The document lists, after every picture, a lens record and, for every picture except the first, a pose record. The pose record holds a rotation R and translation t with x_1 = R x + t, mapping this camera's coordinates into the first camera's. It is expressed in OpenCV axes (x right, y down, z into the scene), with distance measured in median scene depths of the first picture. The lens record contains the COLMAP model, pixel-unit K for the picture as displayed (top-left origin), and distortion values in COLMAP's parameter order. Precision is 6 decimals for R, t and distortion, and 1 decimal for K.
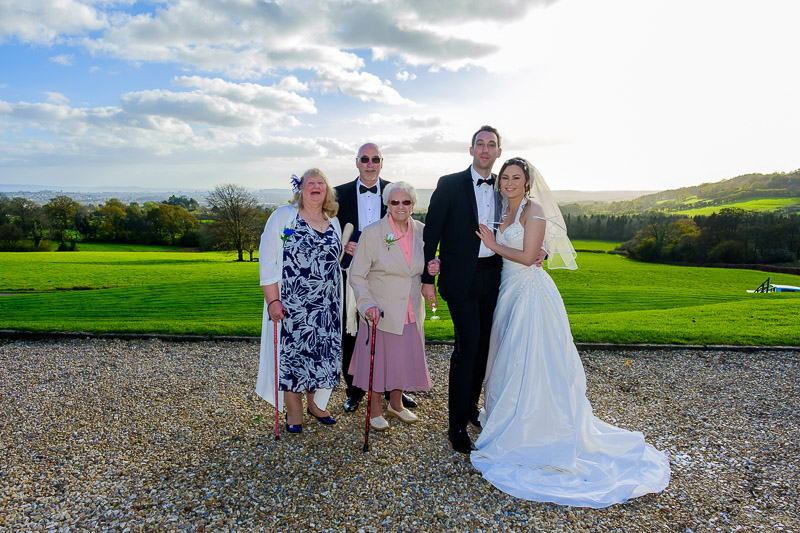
lens RADIAL K [[546.3, 0, 400.0], [0, 546.3, 266.5], [0, 0, 1]] dist [-0.014024, 0.000771]
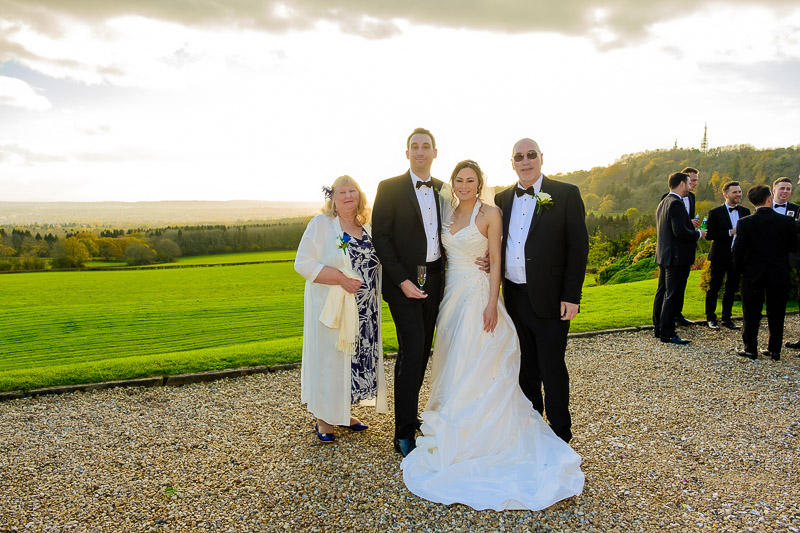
lens RADIAL K [[545.8, 0, 400.0], [0, 545.8, 266.5], [0, 0, 1]] dist [-0.007953, -0.000907]
pose [[0.910595, -0.051433, 0.410088, -0.176366], [0.059868, 0.998176, -0.007744, -0.006265], [-0.408942, 0.031603, 0.912013, 0.103171]]
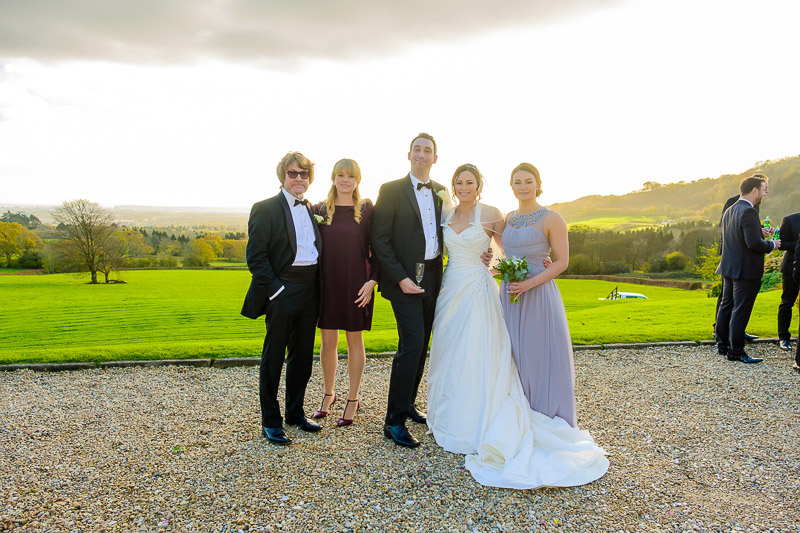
lens RADIAL K [[545.8, 0, 400.0], [0, 545.8, 266.5], [0, 0, 1]] dist [-0.007953, -0.000907]
pose [[0.973303, -0.017198, 0.228880, -0.070772], [0.024484, 0.999279, -0.029029, 0.010778], [-0.228215, 0.033857, 0.973022, 0.033106]]
